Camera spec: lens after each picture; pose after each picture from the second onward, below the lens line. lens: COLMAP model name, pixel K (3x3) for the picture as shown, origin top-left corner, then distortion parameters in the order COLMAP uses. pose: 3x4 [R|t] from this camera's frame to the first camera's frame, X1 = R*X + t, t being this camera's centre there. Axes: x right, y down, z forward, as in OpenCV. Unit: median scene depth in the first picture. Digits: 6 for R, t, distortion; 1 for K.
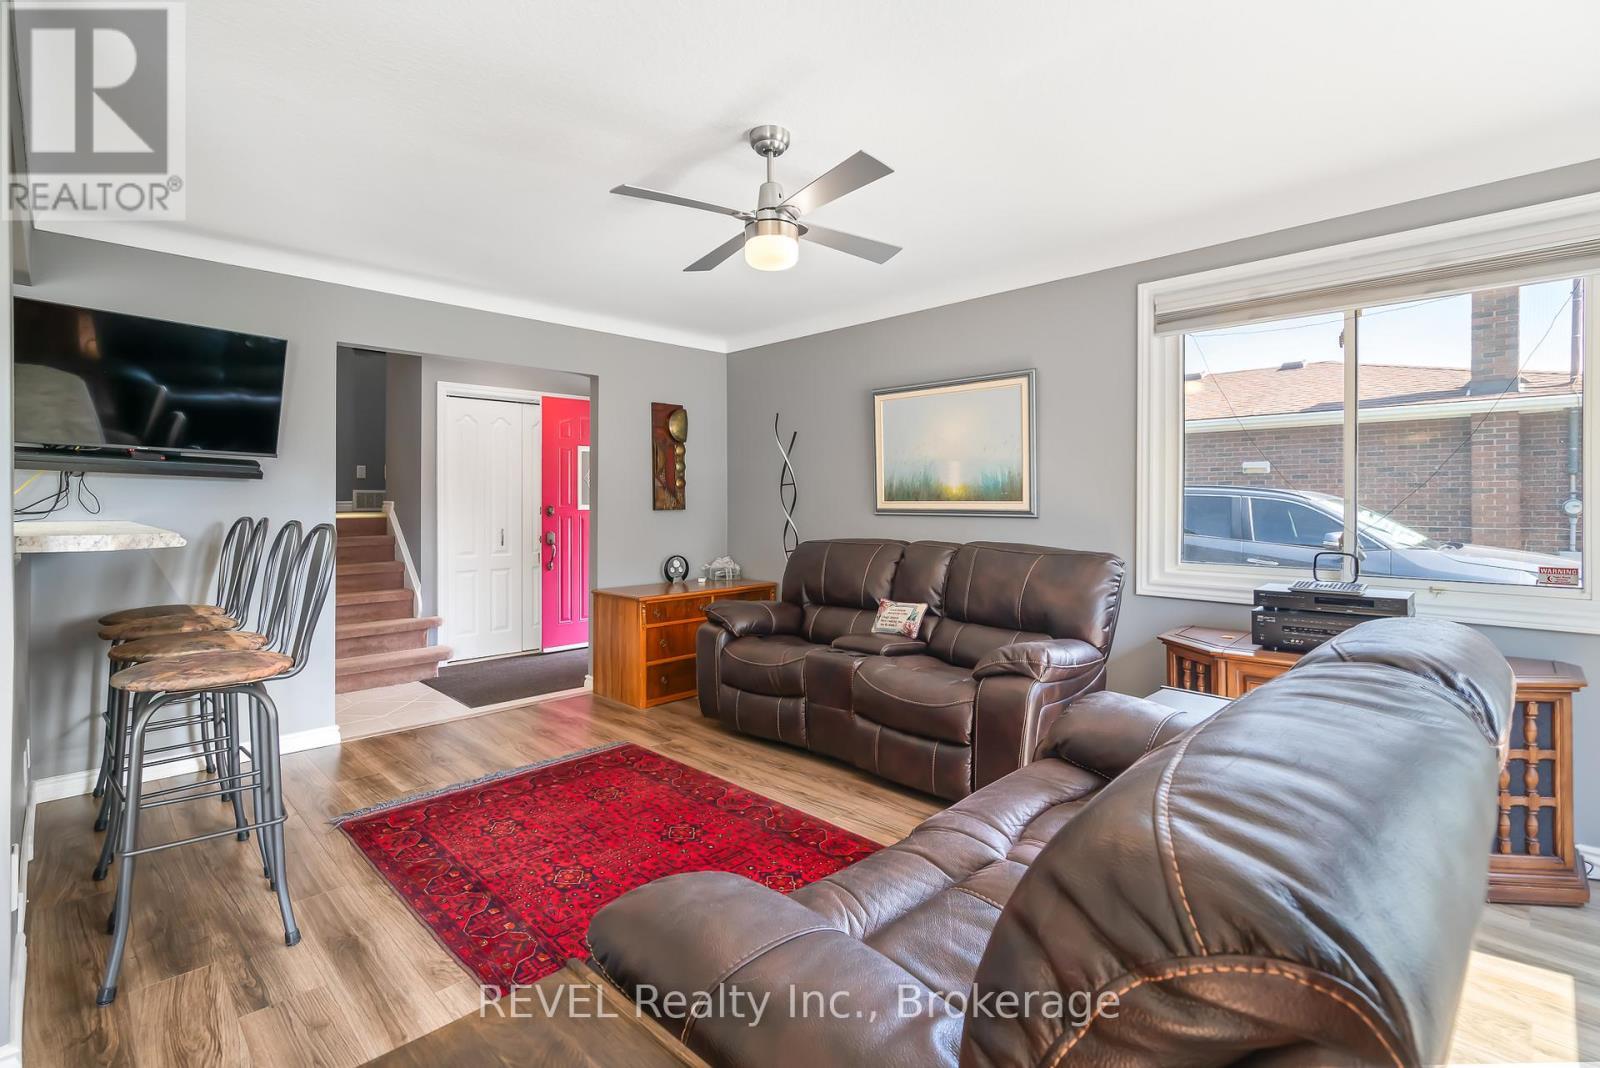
lens RADIAL K [[742.1, 0, 795.8], [0, 742.1, 512.7], [0, 0, 1]] dist [0.002966, 0.001911]
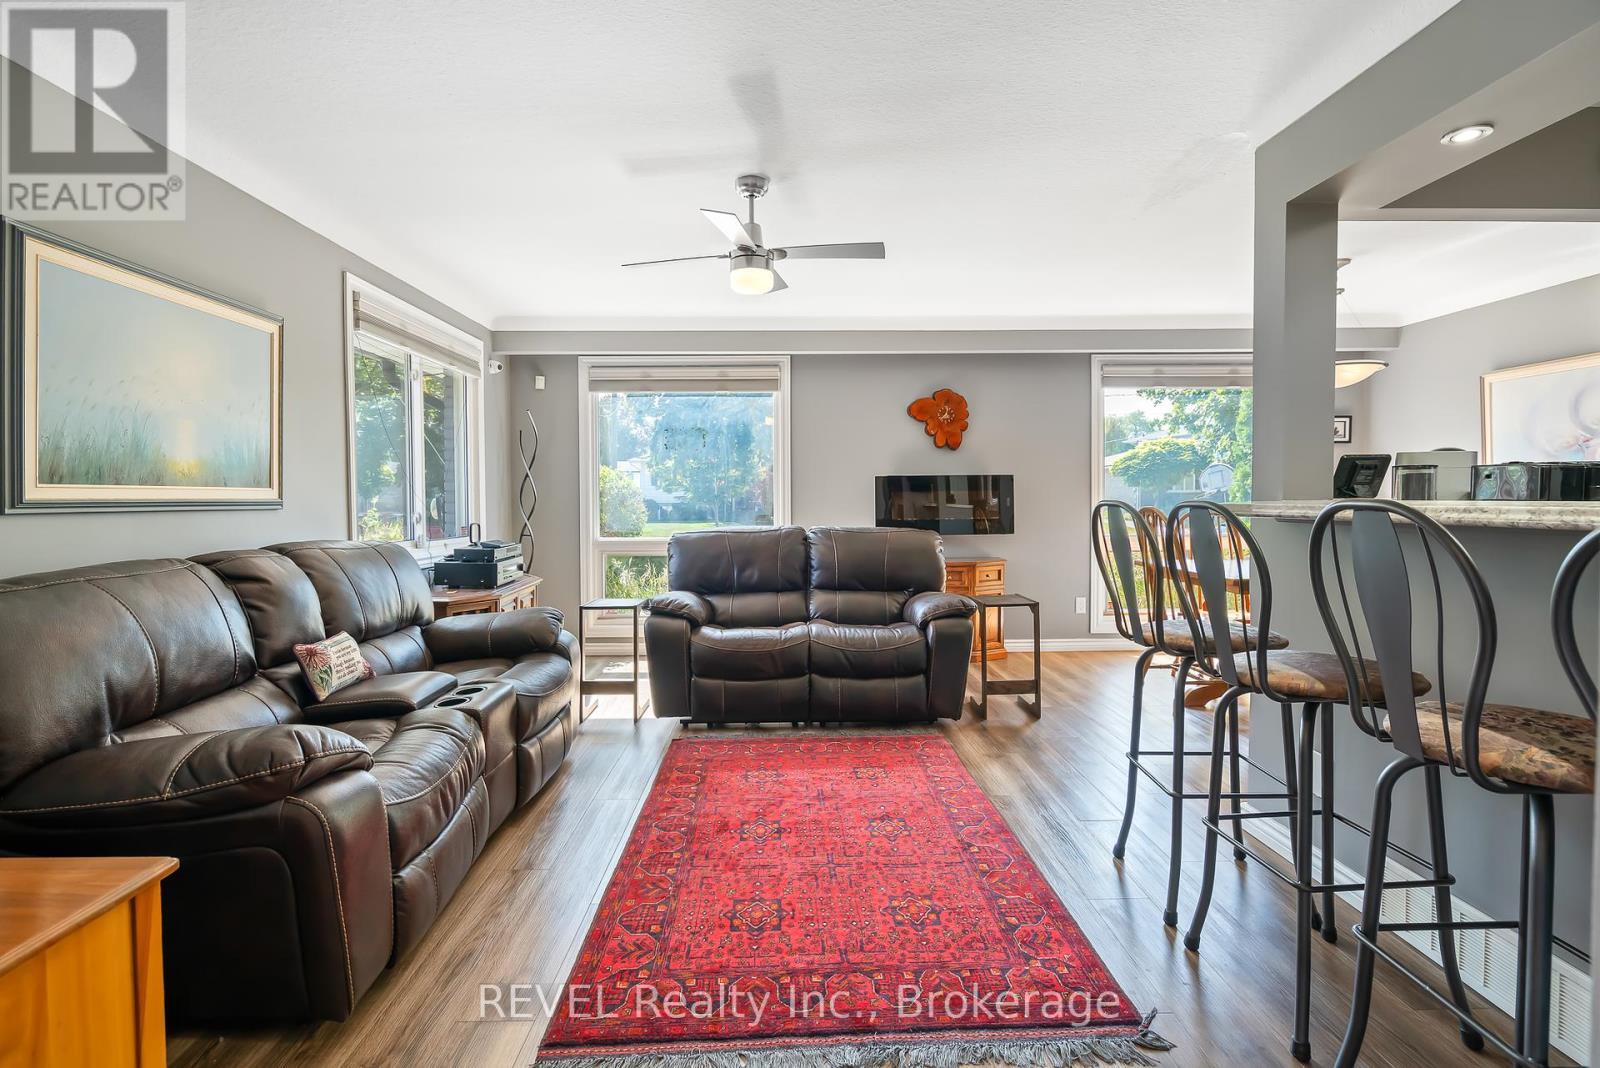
lens RADIAL K [[742.1, 0, 798.5], [0, 742.1, 515.9], [0, 0, 1]] dist [0.002966, 0.001911]
pose [[-0.718702, -0.012402, 0.695208, -0.682146], [0.018646, 0.999138, 0.037101, -0.005111], [-0.695069, 0.039627, -0.717851, 1.320054]]
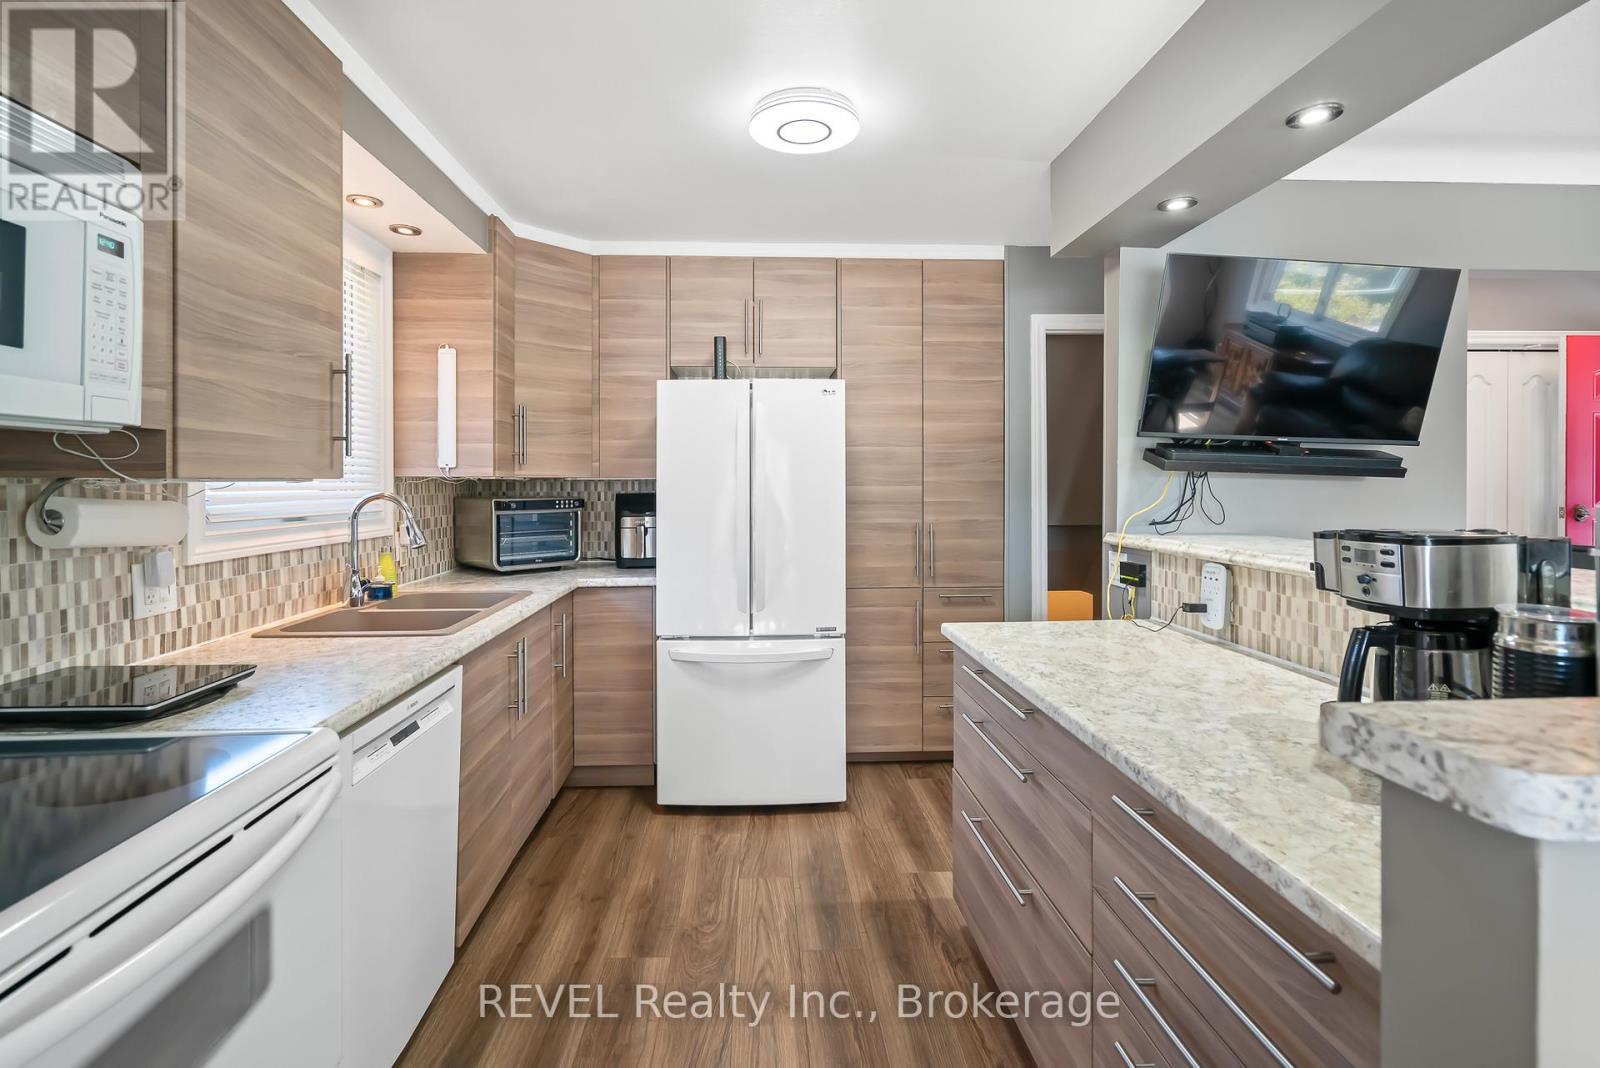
lens RADIAL K [[759.2, 0, 794.2], [0, 759.2, 486.7], [0, 0, 1]] dist [-0.019165, 0.000737]
pose [[0.758093, 0.004064, -0.652134, -0.662322], [-0.007897, 0.999964, -0.002947, -0.029281], [0.652099, 0.007384, 0.758098, 0.088214]]
